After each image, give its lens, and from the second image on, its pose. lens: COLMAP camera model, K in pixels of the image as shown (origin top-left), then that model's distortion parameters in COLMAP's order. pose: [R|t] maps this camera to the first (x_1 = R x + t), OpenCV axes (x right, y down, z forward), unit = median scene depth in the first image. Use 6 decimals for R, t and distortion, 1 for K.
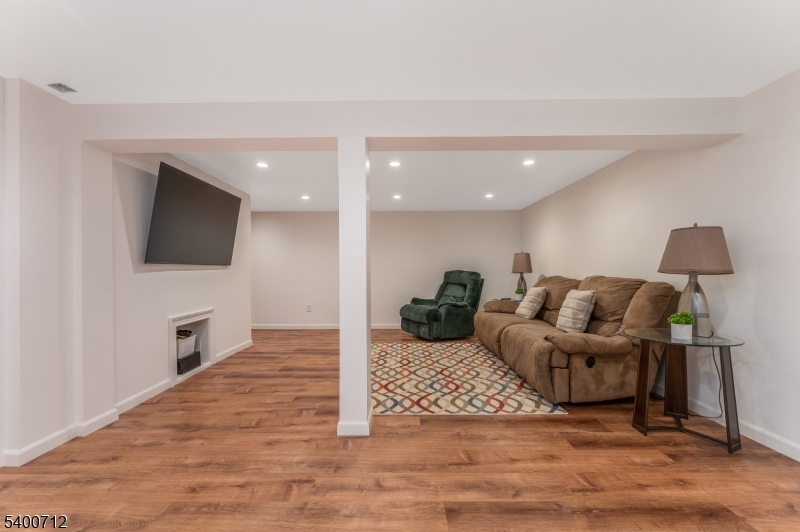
lens RADIAL K [[319.8, 0, 396.2], [0, 319.8, 268.5], [0, 0, 1]] dist [-0.001051, -0.000195]
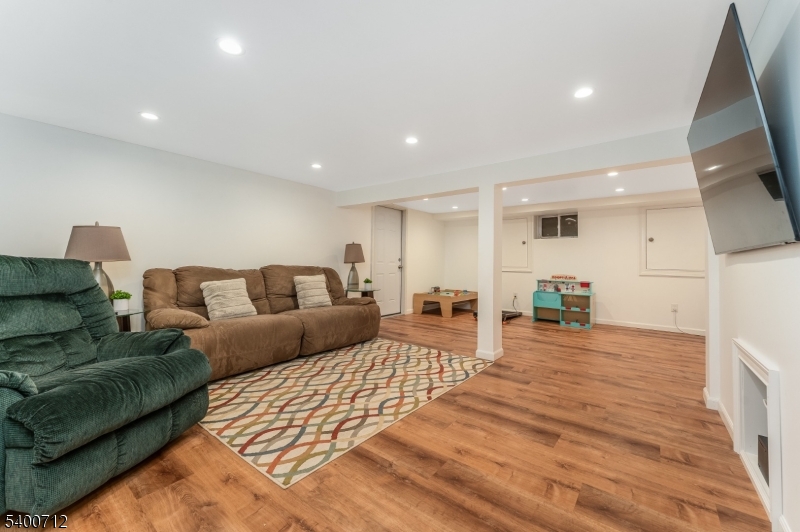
lens RADIAL K [[319.8, 0, 398.8], [0, 319.8, 262.7], [0, 0, 1]] dist [-0.001051, -0.000195]
pose [[-0.776663, -0.006476, 0.629884, -0.515821], [-0.013741, 0.999883, -0.006662, 0.018032], [-0.629767, -0.013829, -0.776661, 1.674758]]
